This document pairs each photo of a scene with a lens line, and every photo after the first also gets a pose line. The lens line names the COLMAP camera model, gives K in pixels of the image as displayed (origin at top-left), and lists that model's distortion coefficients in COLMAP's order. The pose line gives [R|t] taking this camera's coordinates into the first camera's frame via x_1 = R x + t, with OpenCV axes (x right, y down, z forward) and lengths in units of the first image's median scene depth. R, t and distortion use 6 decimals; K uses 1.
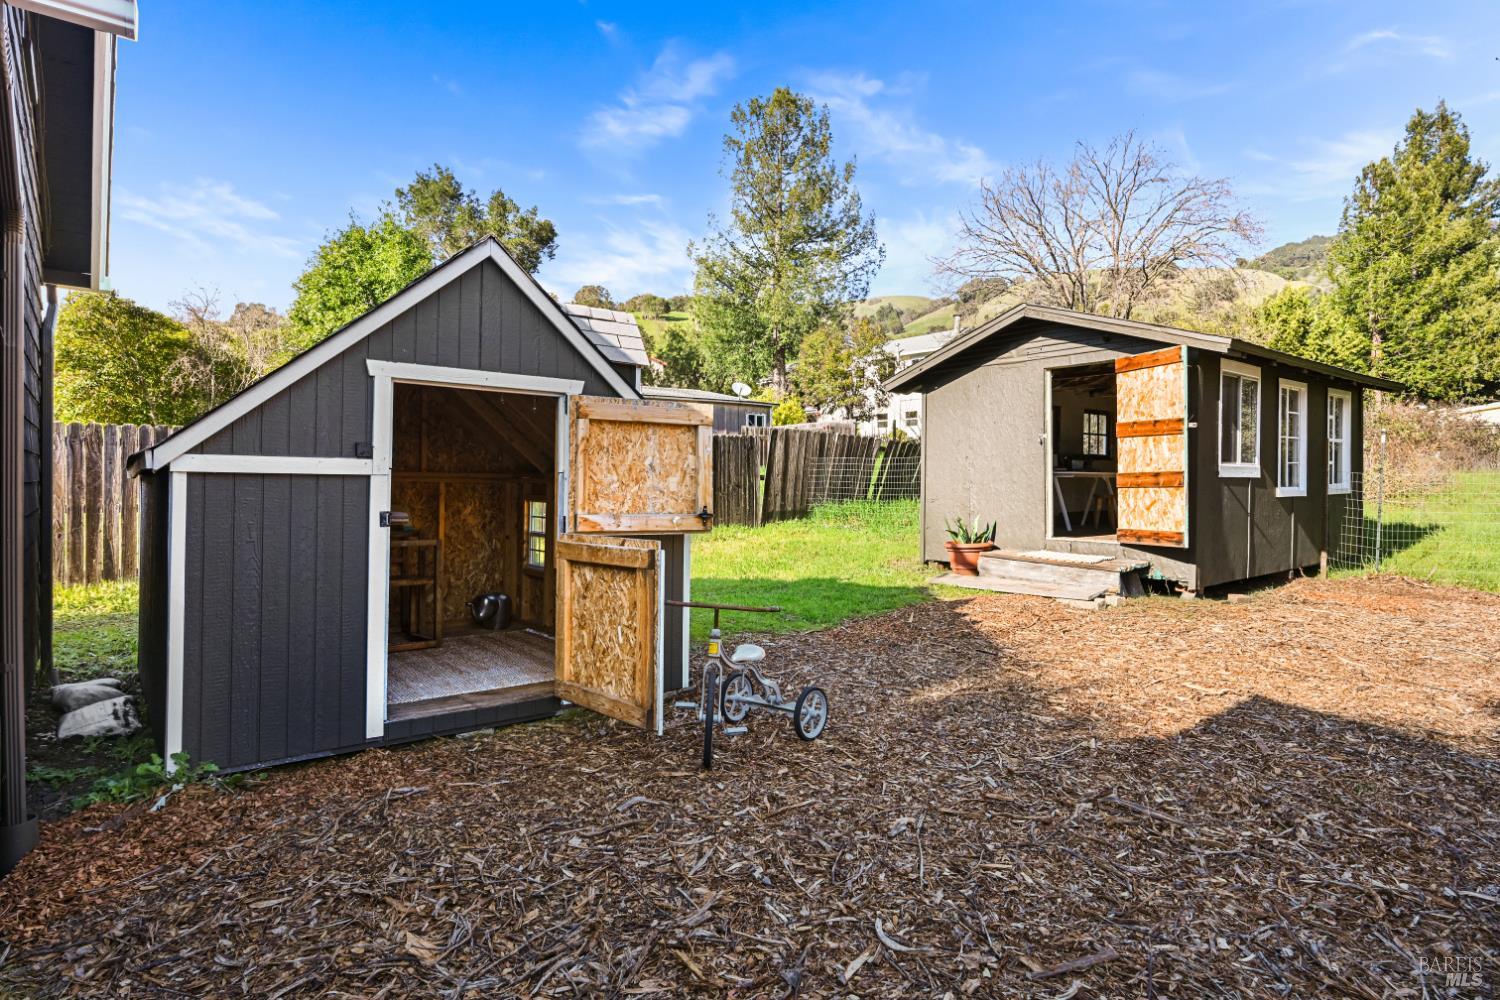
lens RADIAL K [[808.0, 0, 752.5], [0, 808.0, 485.7], [0, 0, 1]] dist [-0.005283, -0.000791]
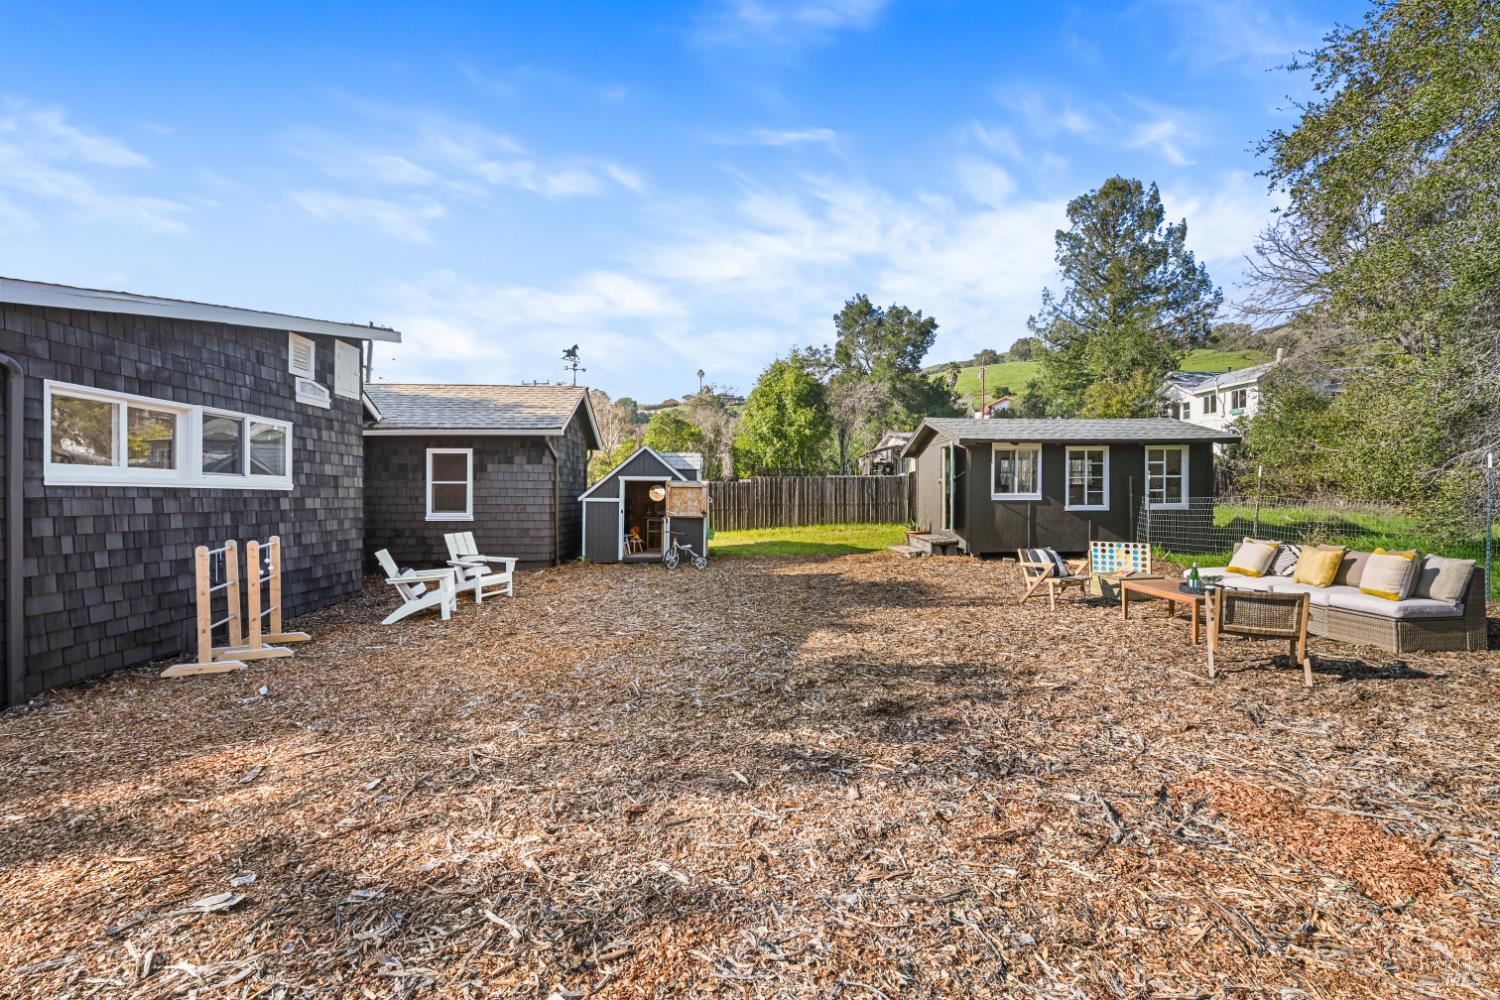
lens RADIAL K [[625.8, 0, 758.1], [0, 625.8, 498.5], [0, 0, 1]] dist [0.000346, 0.000016]
pose [[0.818582, -0.001937, -0.574386, 0.201872], [-0.000490, 0.999992, -0.004070, -0.001649], [0.574389, 0.003613, 0.818575, -0.131974]]
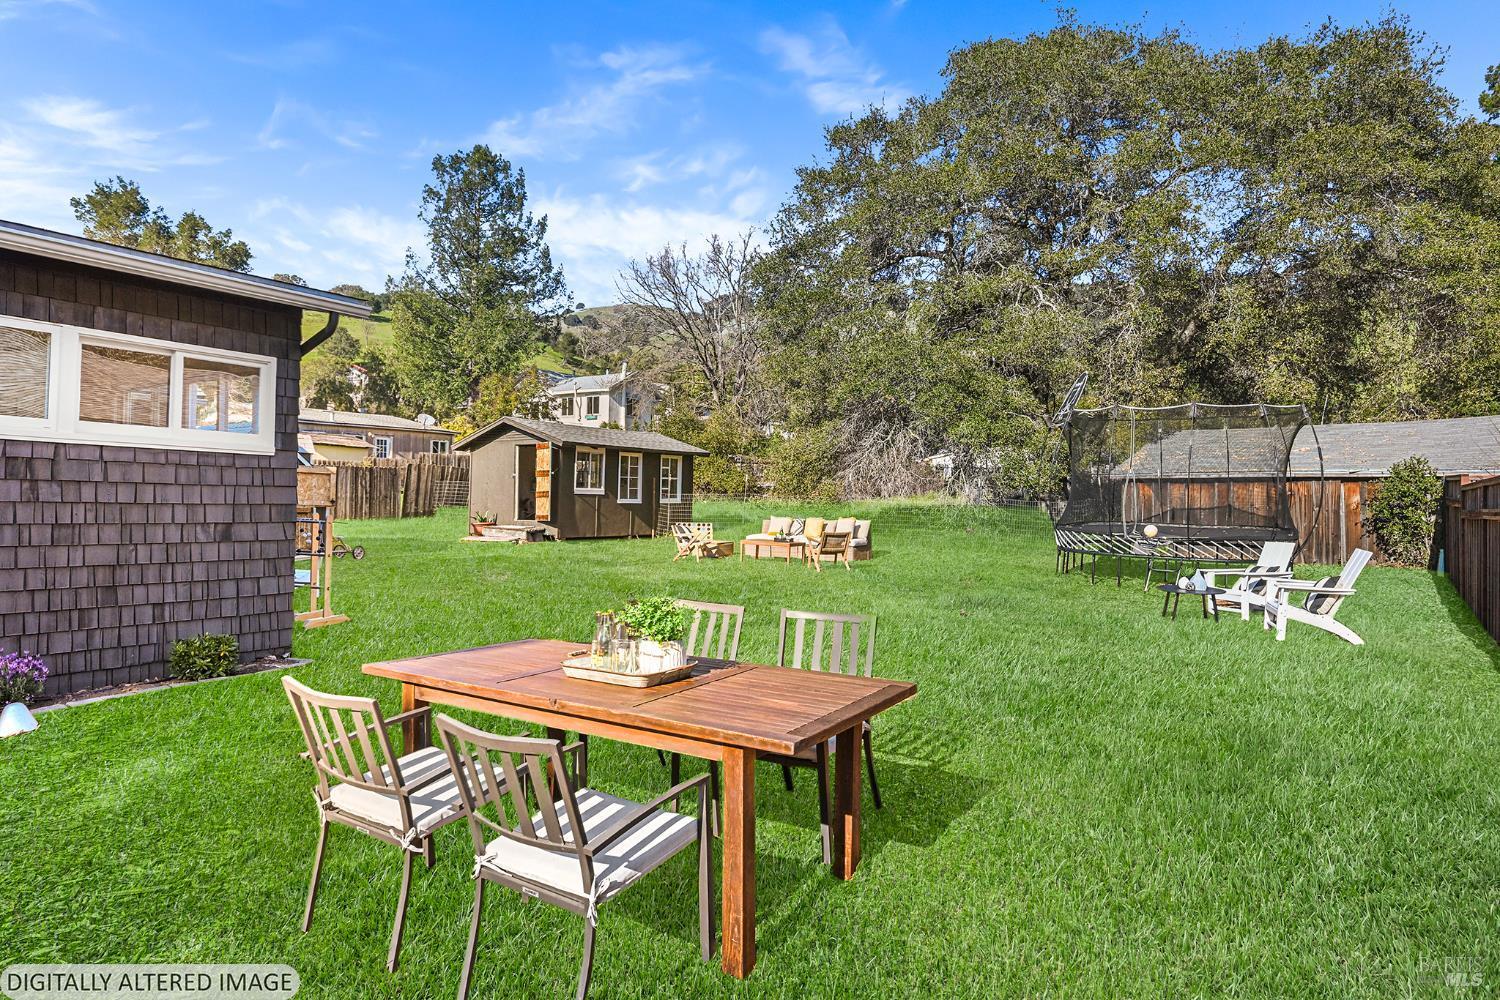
lens RADIAL K [[853.3, 0, 749.7], [0, 853.3, 489.0], [0, 0, 1]] dist [-0.016893, 0.002311]
pose [[0.952566, 0.016603, 0.303879, 0.059278], [-0.010293, 0.999697, -0.022357, 0.005603], [-0.304158, 0.018169, 0.952448, -0.327818]]
